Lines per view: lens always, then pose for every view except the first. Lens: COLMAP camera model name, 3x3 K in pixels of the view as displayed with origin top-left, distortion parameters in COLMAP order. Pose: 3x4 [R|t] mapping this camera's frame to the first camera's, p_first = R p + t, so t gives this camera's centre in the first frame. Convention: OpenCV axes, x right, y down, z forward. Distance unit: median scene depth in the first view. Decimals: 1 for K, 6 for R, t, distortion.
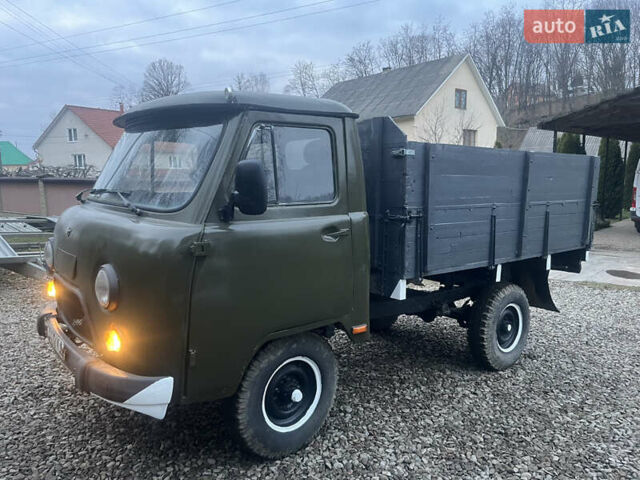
lens RADIAL K [[483.1, 0, 320.0], [0, 483.1, 240.0], [0, 0, 1]] dist [0.062167, -0.087993]
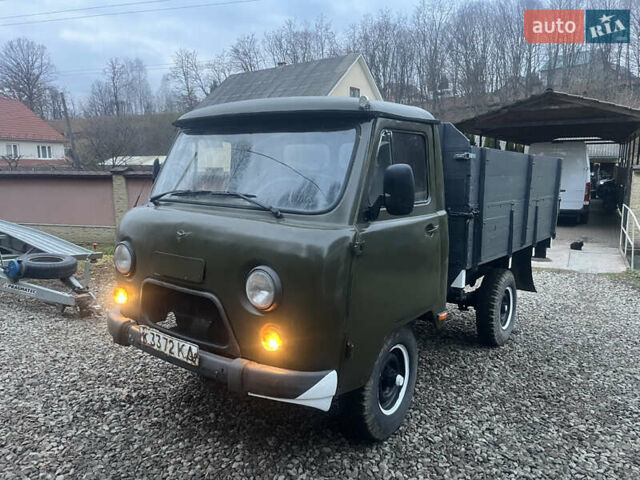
lens RADIAL K [[486.2, 0, 320.0], [0, 486.2, 240.0], [0, 0, 1]] dist [0.009921, 0.000666]
pose [[0.971167, -0.028919, 0.236640, -0.309531], [0.025864, 0.999537, 0.016003, -0.009912], [-0.236994, -0.009421, 0.971466, -0.007193]]
